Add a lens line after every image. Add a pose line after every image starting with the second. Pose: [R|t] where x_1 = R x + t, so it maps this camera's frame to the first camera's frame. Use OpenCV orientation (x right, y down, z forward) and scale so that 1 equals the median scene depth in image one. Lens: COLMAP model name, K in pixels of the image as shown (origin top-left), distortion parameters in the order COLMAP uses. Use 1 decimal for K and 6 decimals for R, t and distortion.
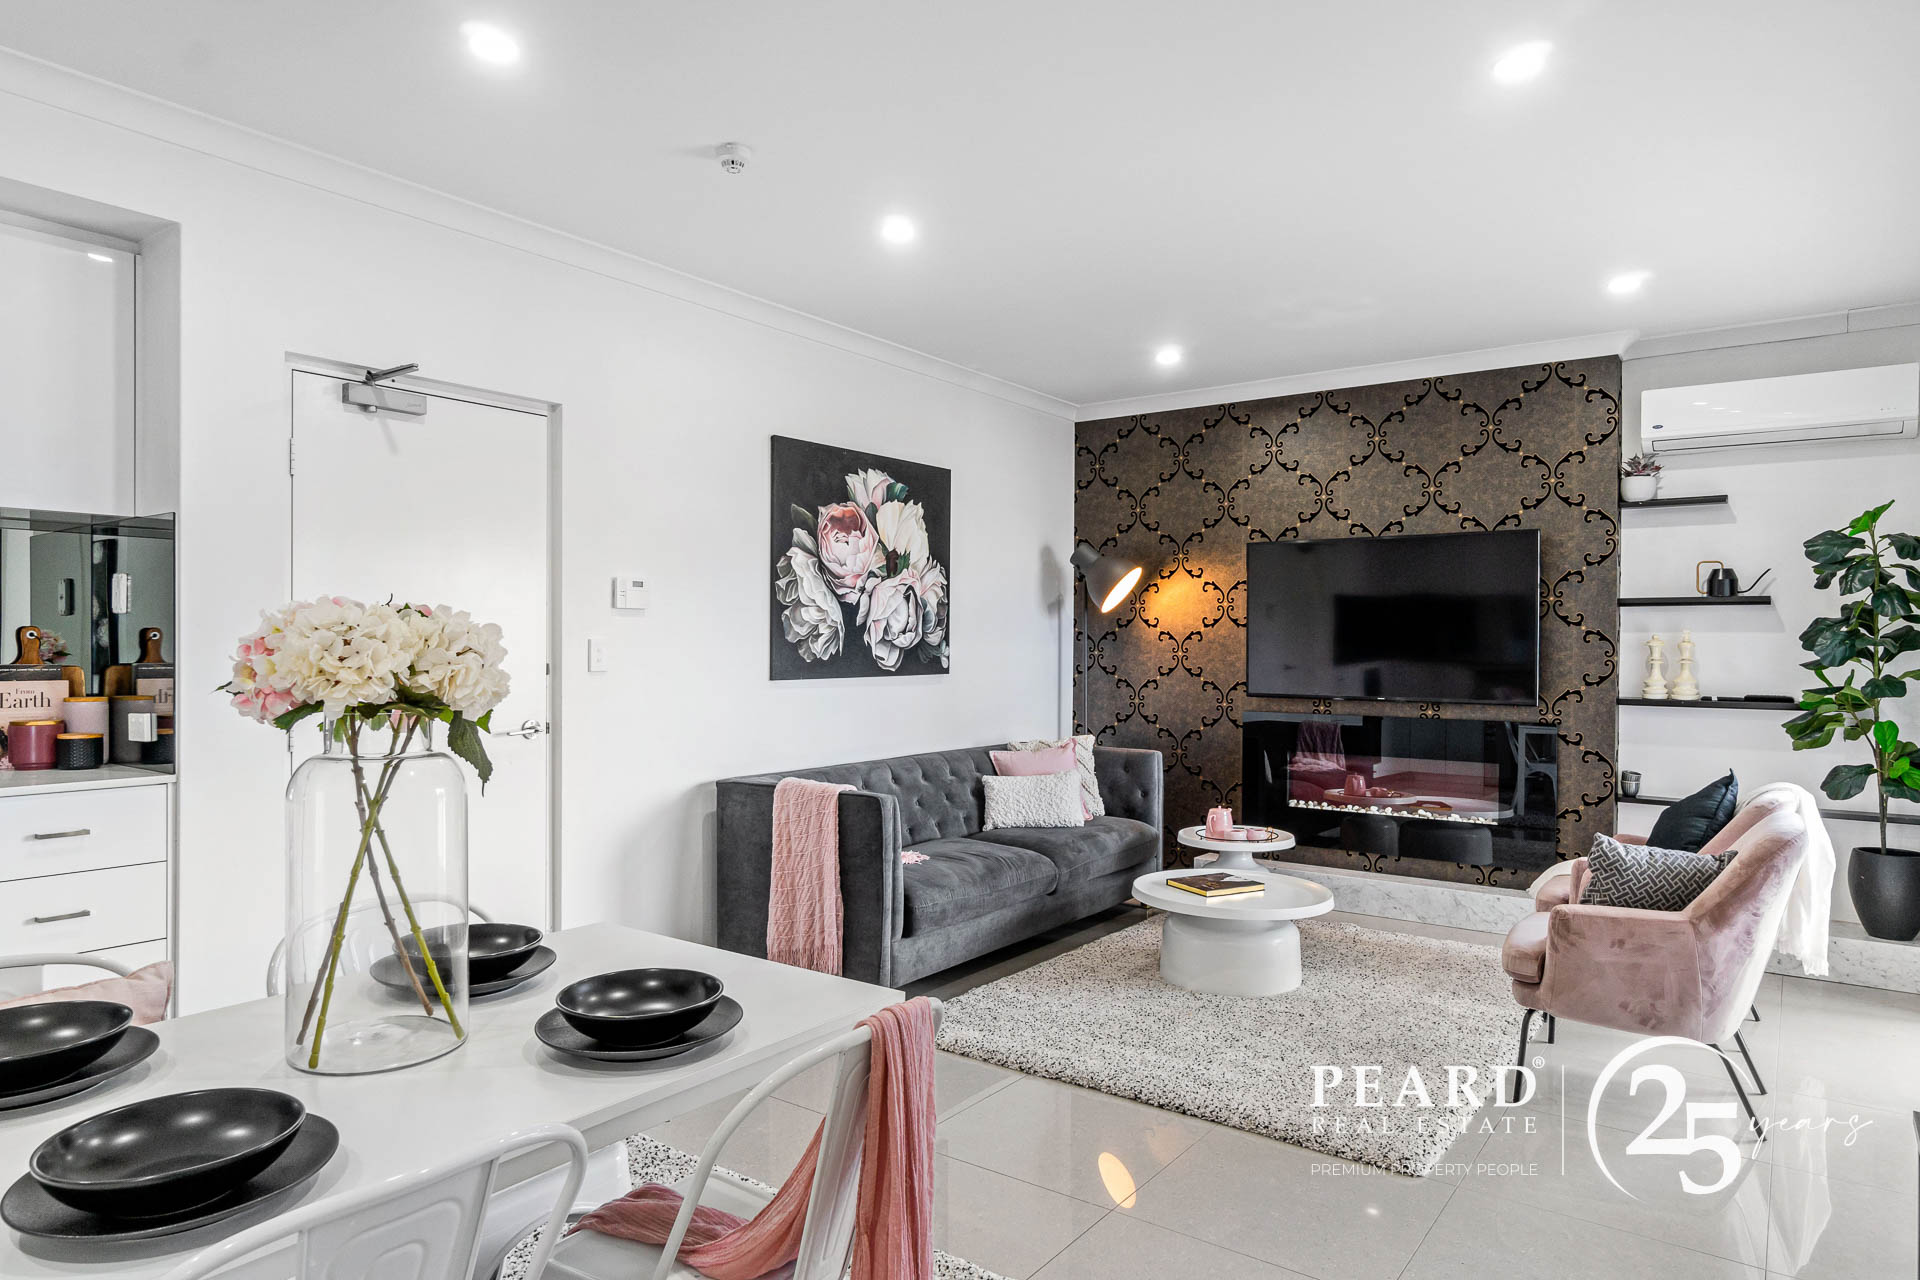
lens RADIAL K [[1156.8, 0, 961.1], [0, 1156.8, 650.3], [0, 0, 1]] dist [-0.008691, -0.000269]
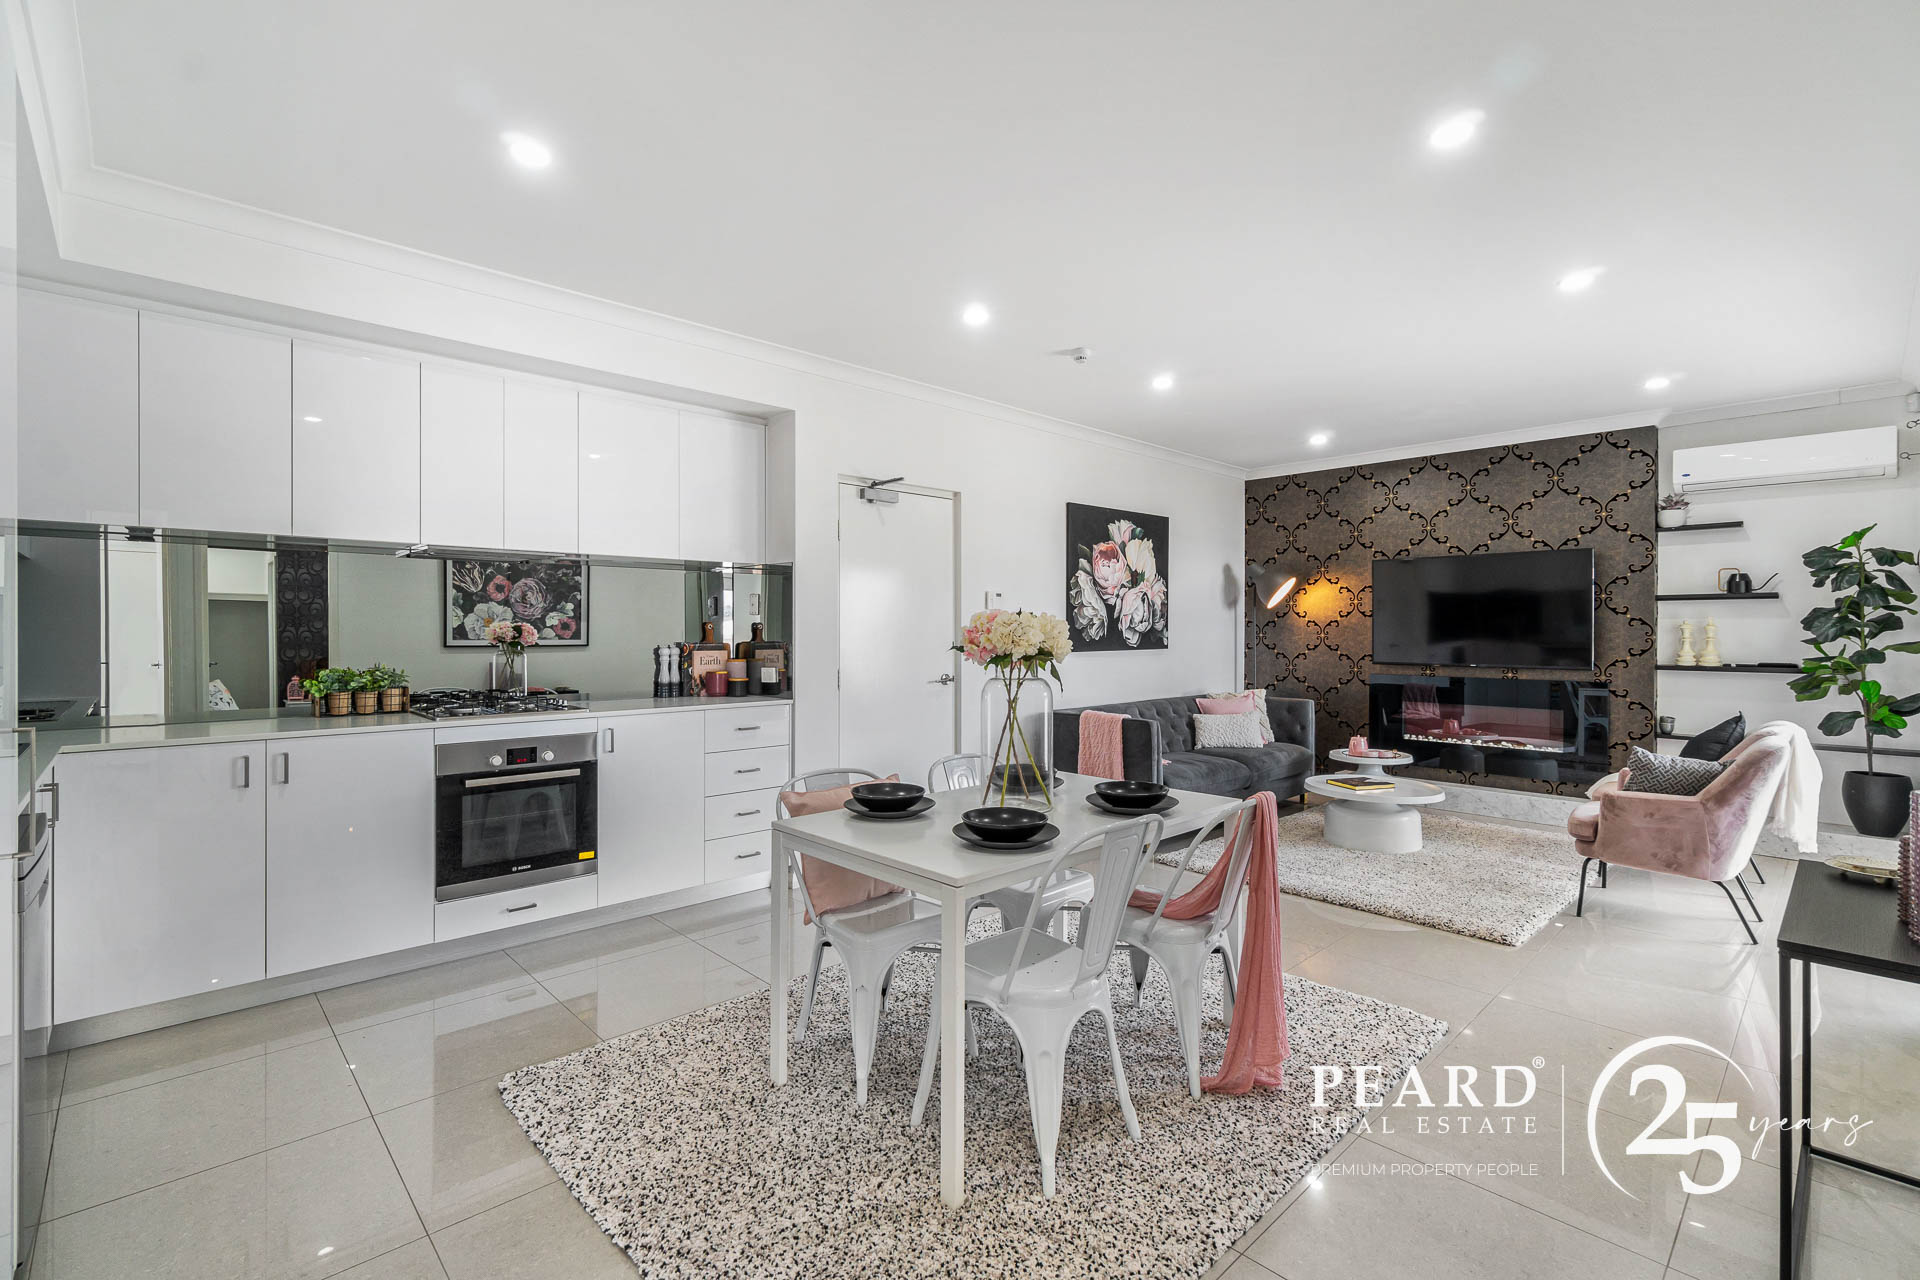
lens RADIAL K [[850.2, 0, 957.6], [0, 850.2, 632.0], [0, 0, 1]] dist [0.001437, -0.000582]
pose [[0.983752, -0.004467, -0.179477, -0.101064], [0.003804, 0.999985, -0.004041, 0.001657], [0.179492, 0.003292, 0.983754, -0.210019]]
